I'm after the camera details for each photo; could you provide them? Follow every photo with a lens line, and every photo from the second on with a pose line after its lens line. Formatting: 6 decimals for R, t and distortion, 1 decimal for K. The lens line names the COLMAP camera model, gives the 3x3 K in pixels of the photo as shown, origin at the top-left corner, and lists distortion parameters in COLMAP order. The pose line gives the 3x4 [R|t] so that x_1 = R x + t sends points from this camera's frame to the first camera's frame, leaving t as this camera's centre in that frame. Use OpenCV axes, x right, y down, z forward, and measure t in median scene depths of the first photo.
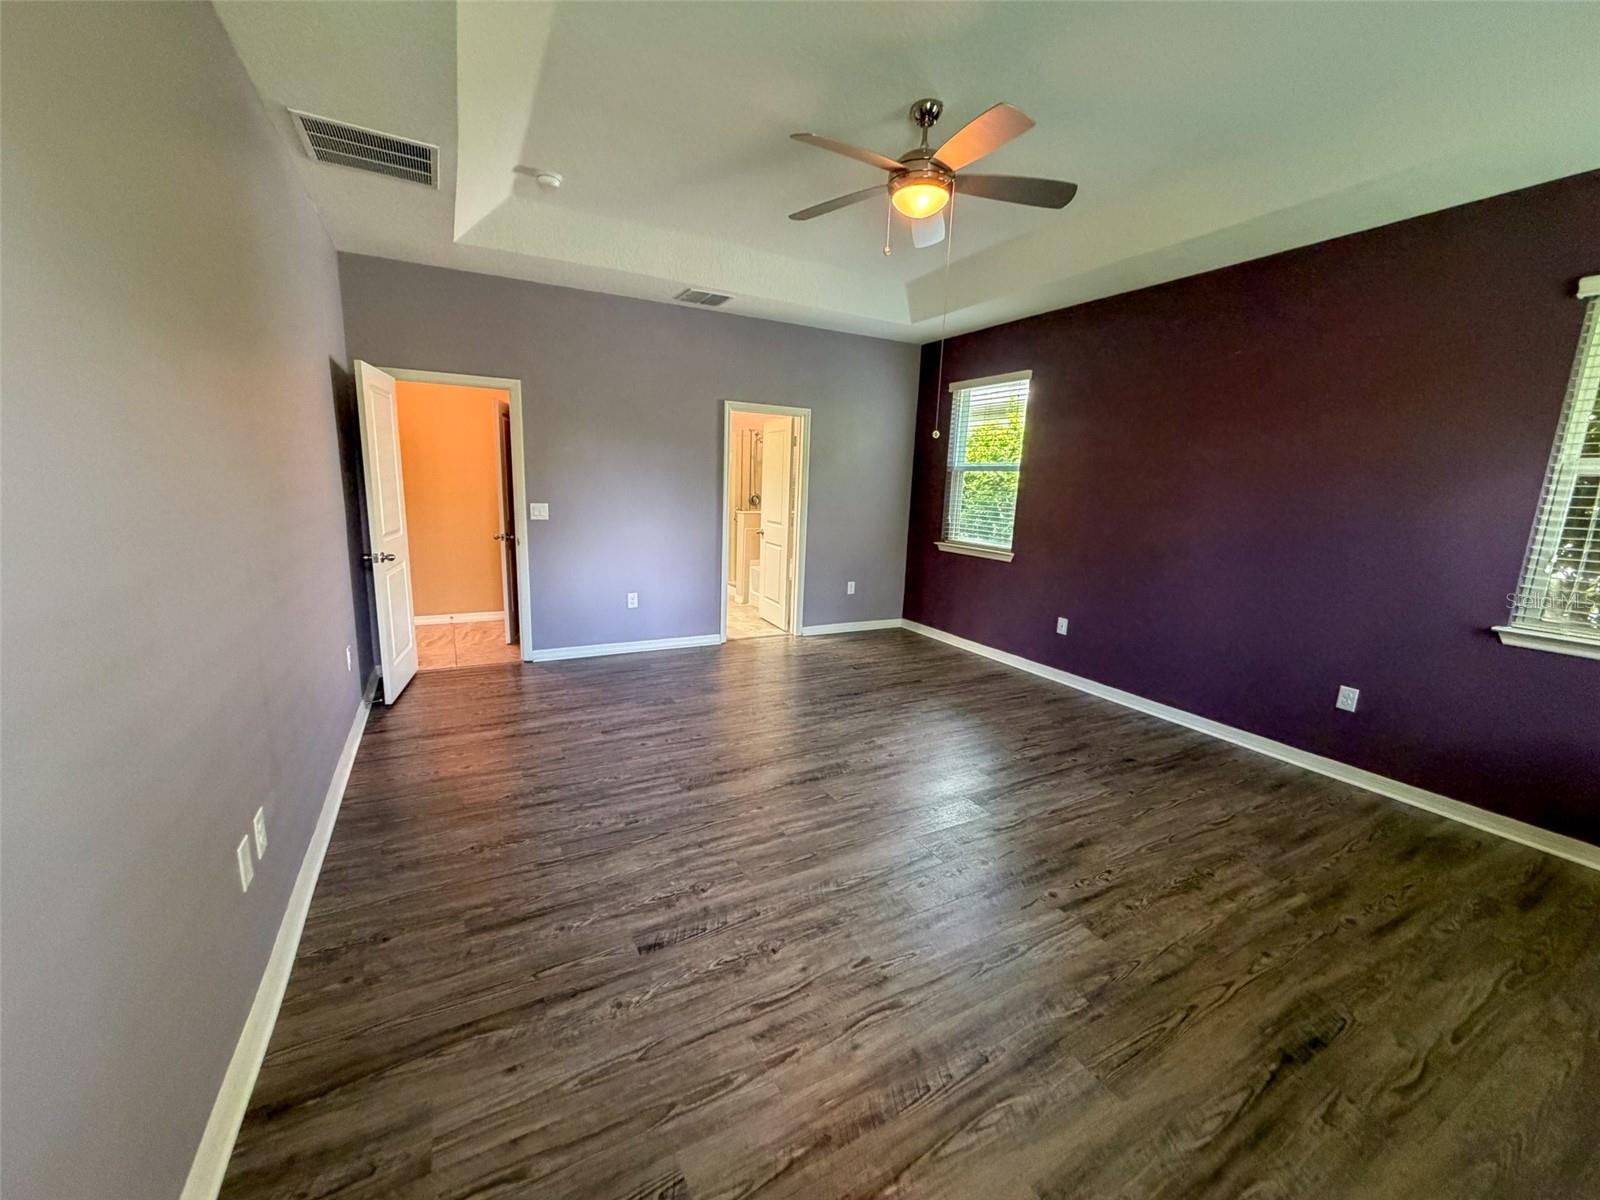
lens RADIAL K [[638.5, 0, 798.0], [0, 638.5, 606.4], [0, 0, 1]] dist [0.001282, -0.000055]
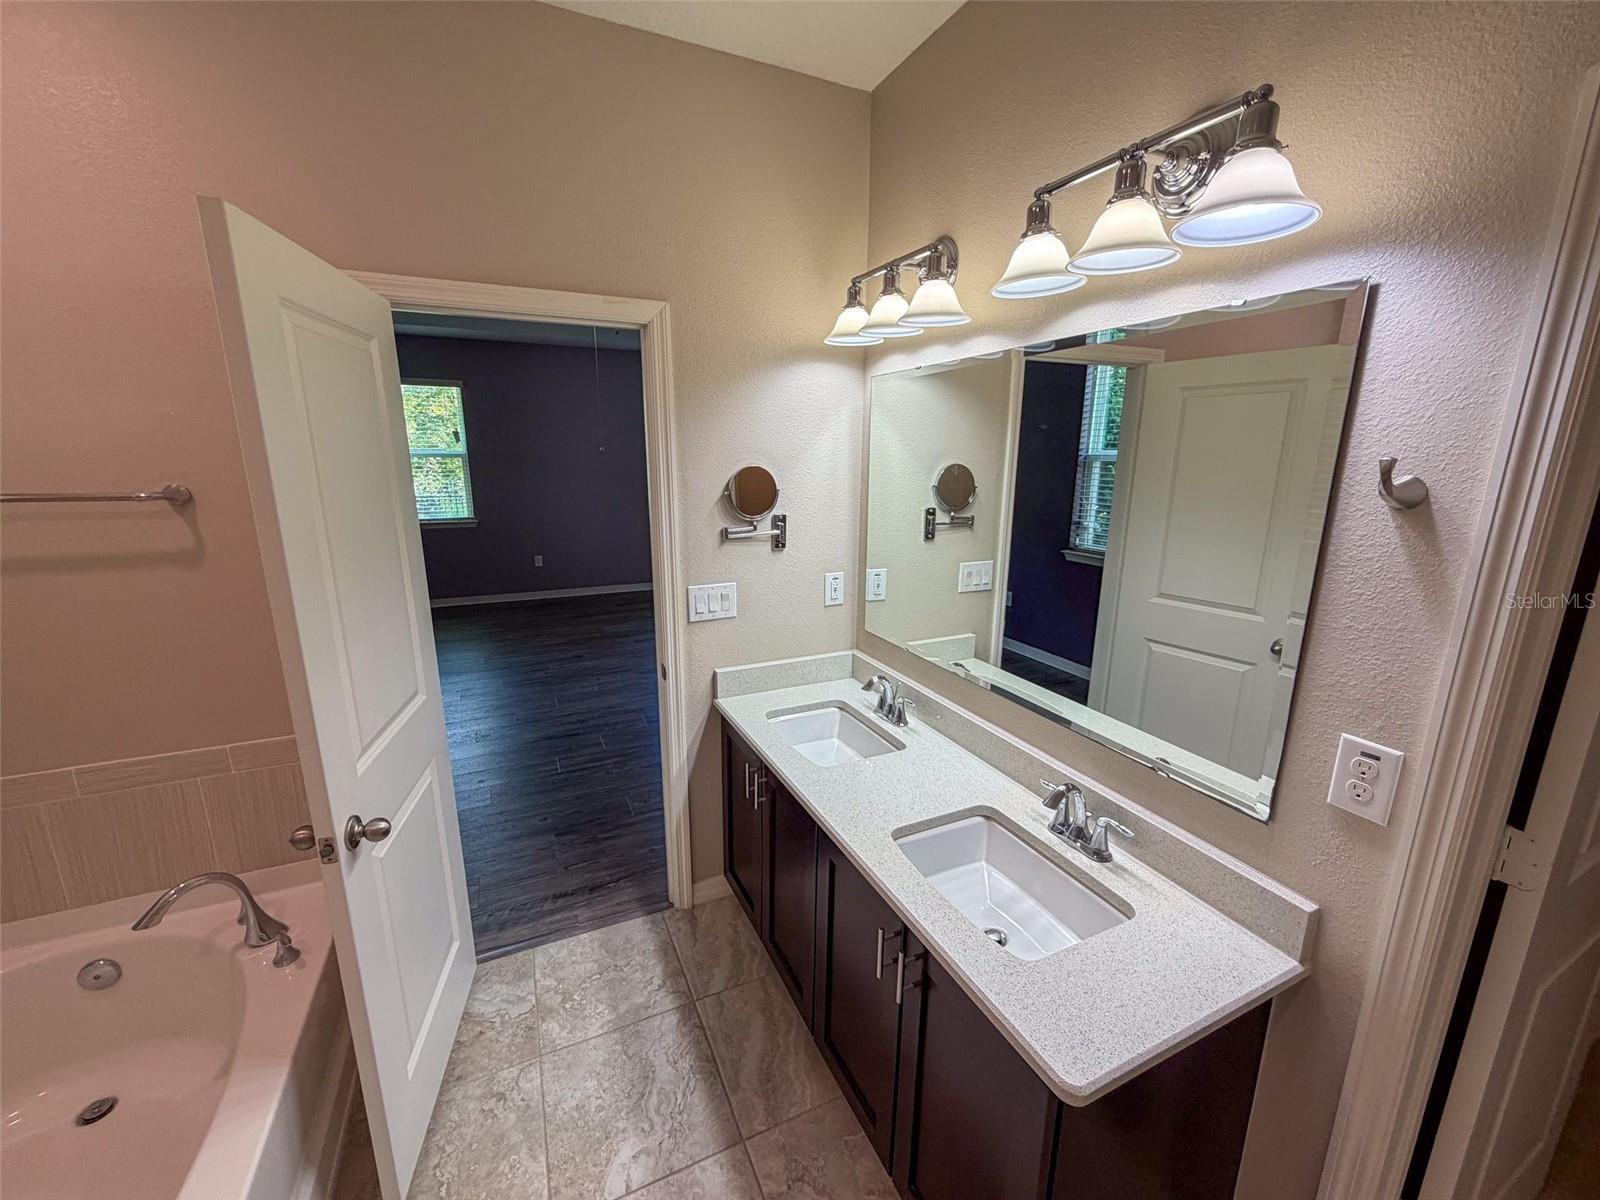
lens RADIAL K [[638.5, 0, 794.4], [0, 638.5, 596.7], [0, 0, 1]] dist [0.001282, -0.000055]
pose [[-0.996795, -0.047552, 0.064337, -0.392890], [-0.016988, 0.911652, 0.410611, -0.552845], [-0.078179, 0.408202, -0.909538, 2.392359]]
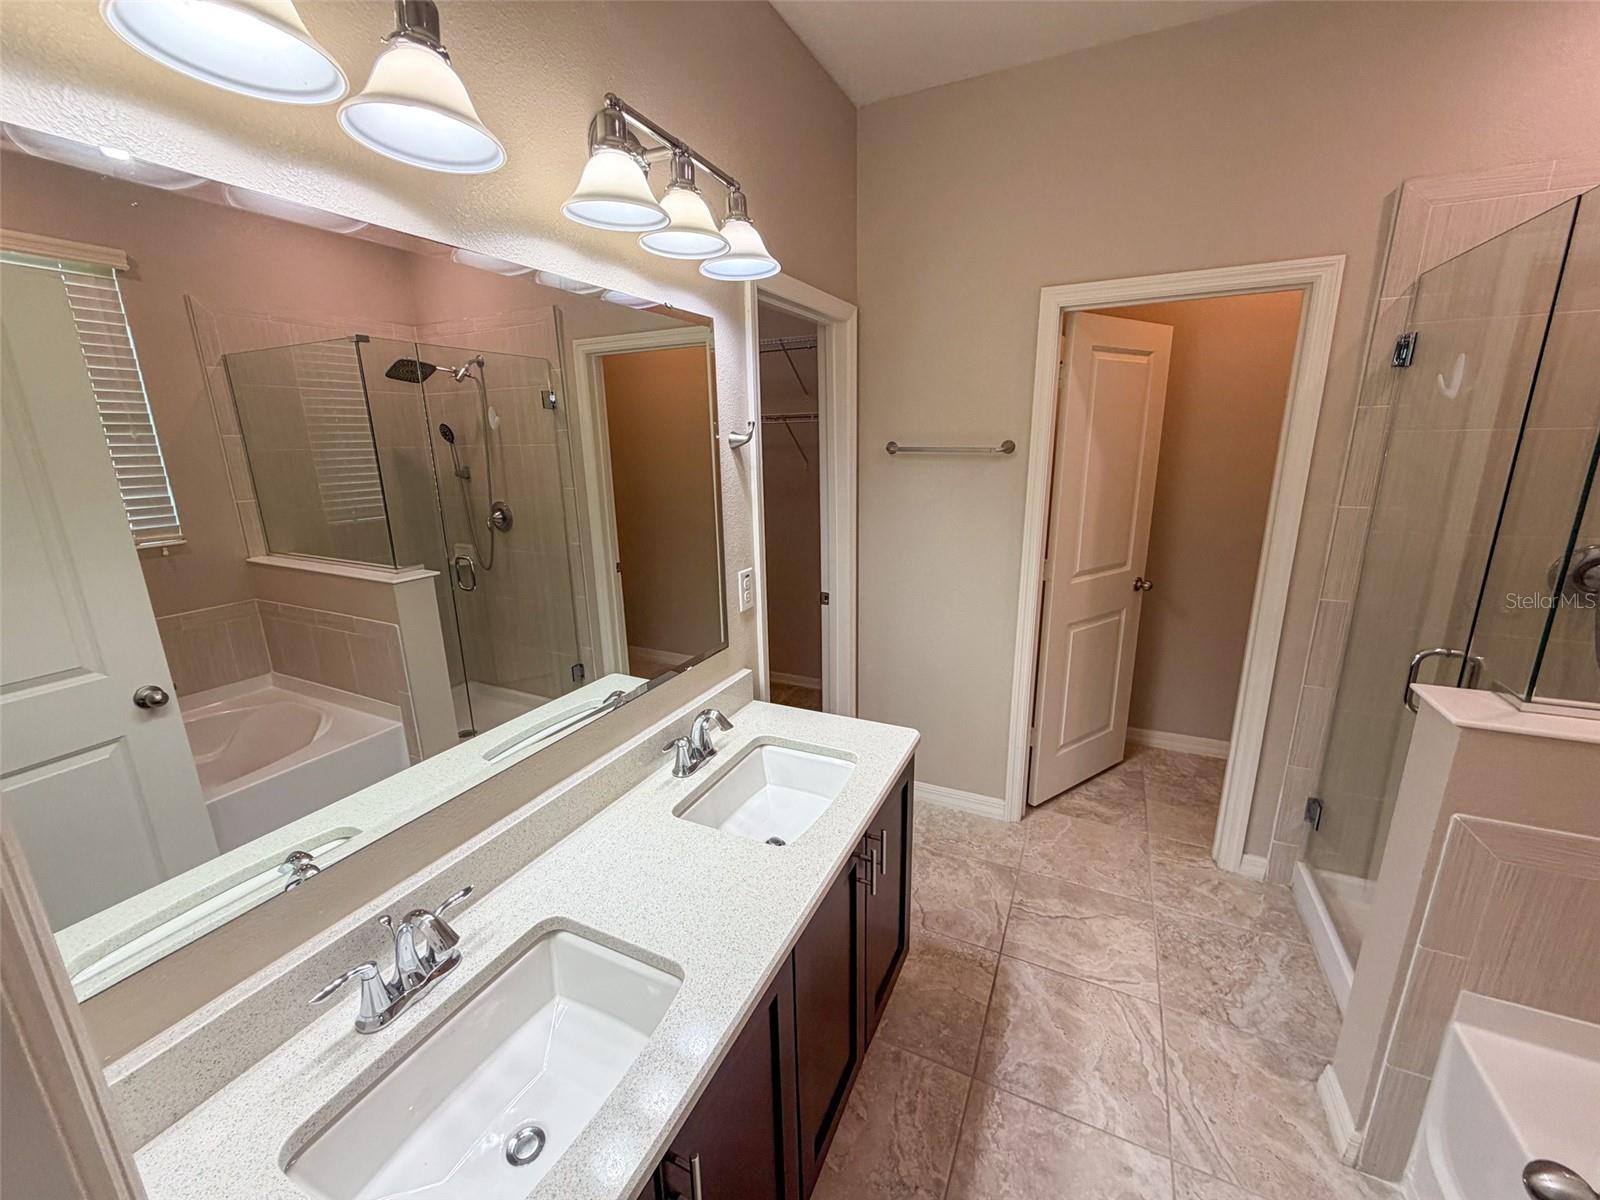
lens RADIAL K [[638.5, 0, 792.5], [0, 638.5, 610.7], [0, 0, 1]] dist [0.001282, -0.000055]
pose [[0.575229, 0.161108, -0.801970, -0.124921], [-0.116877, 0.986541, 0.114354, -0.396775], [0.809600, 0.027952, 0.586317, 1.773817]]
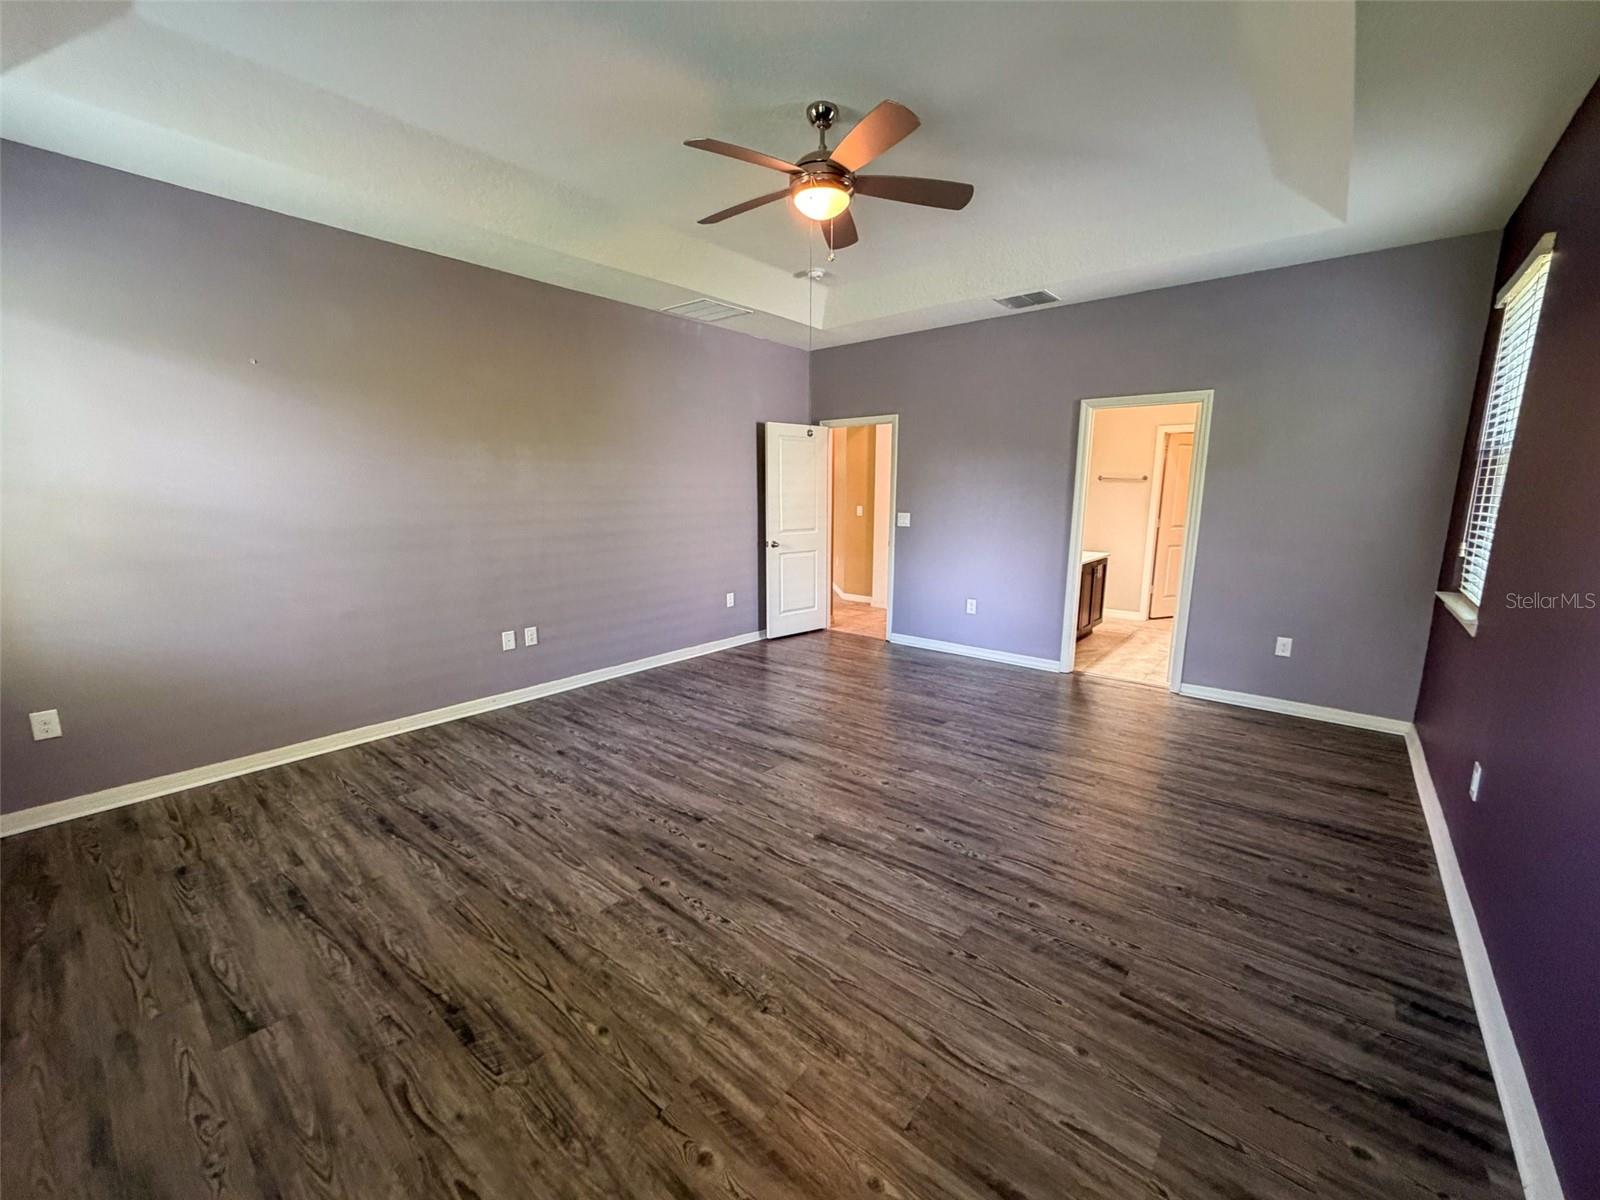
lens RADIAL K [[638.5, 0, 790.1], [0, 638.5, 604.8], [0, 0, 1]] dist [0.001282, -0.000055]
pose [[0.357255, 0.134081, -0.924333, 1.011452], [-0.170475, 0.982379, 0.076612, -0.070032], [0.918318, 0.130206, 0.373817, 0.561972]]
